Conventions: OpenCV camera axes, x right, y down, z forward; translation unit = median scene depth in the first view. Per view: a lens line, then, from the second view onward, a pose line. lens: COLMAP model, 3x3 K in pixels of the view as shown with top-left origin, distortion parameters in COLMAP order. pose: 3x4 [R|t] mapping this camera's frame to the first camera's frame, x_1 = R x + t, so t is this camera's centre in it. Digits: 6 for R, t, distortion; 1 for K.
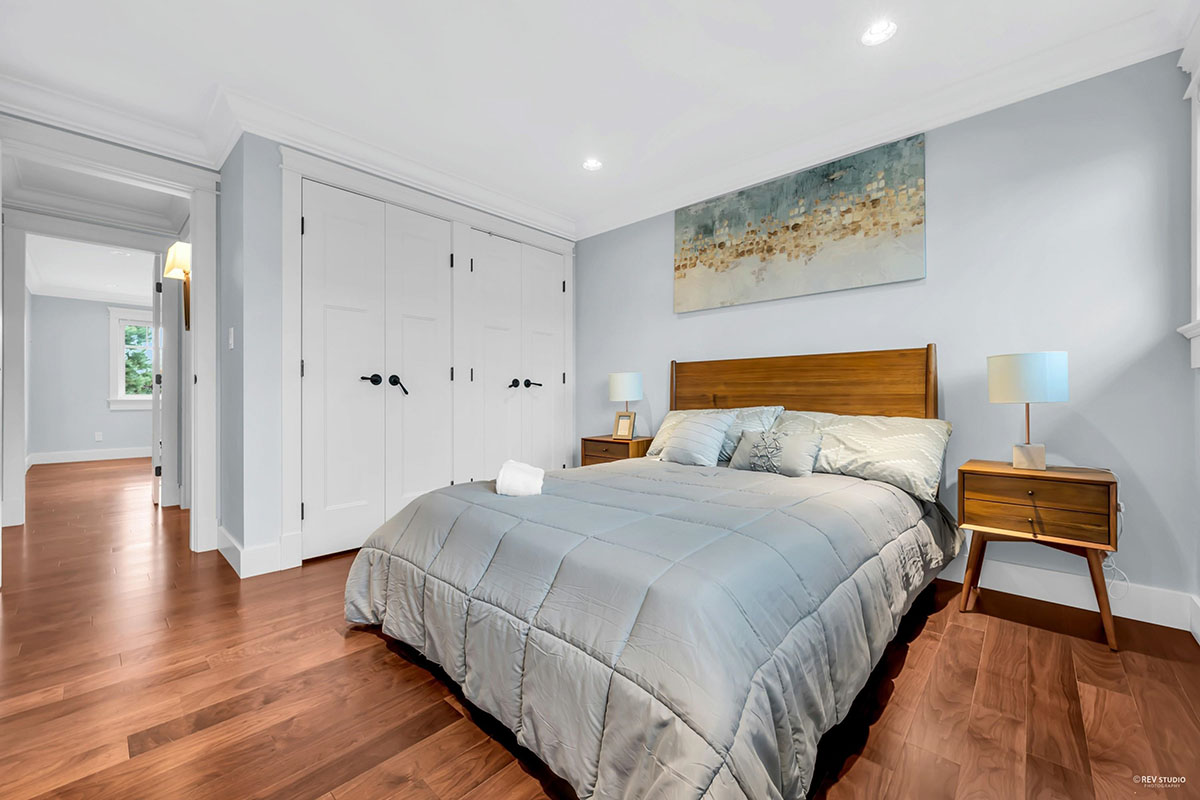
lens RADIAL K [[472.7, 0, 591.7], [0, 472.7, 395.1], [0, 0, 1]] dist [-0.001359, -0.000179]
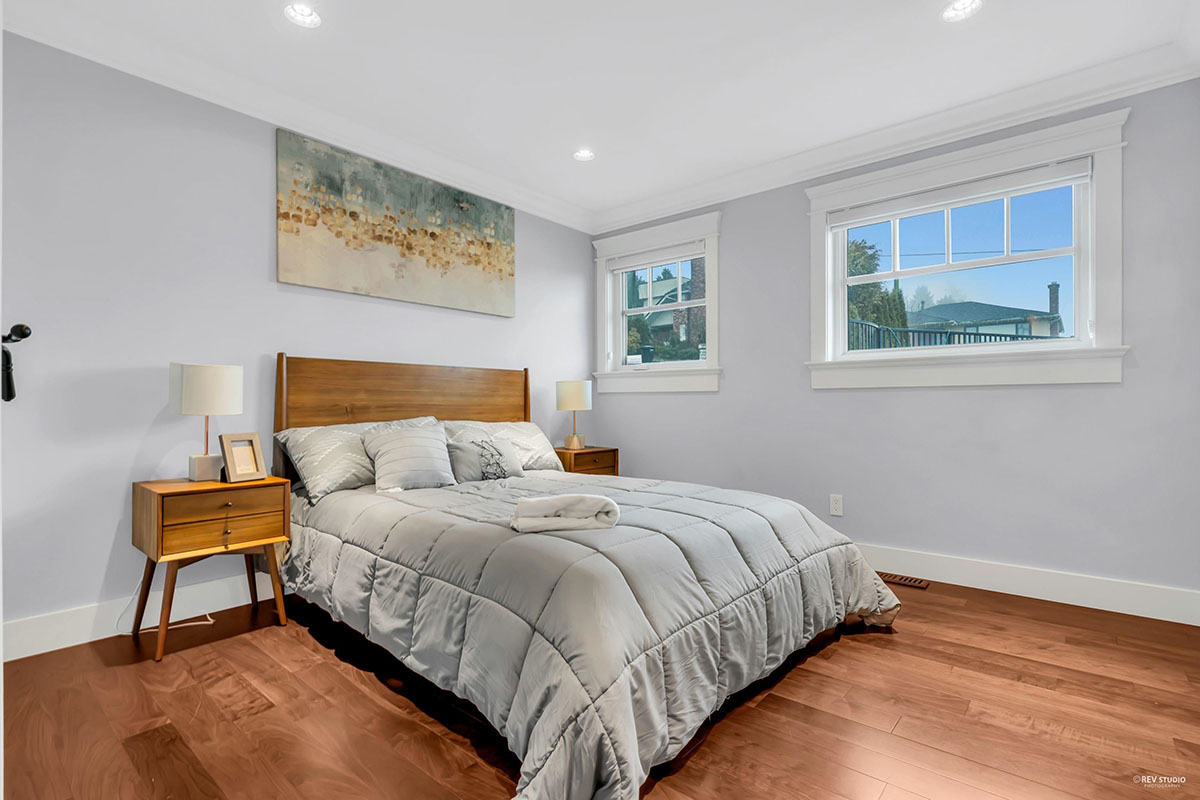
lens RADIAL K [[570.4, 0, 598.0], [0, 570.4, 399.9], [0, 0, 1]] dist [0.001995, -0.000259]
pose [[-0.048734, 0.010727, 0.998754, -0.733322], [-0.000438, 0.999942, -0.010761, 0.001471], [-0.998812, -0.000962, -0.048726, 0.673636]]
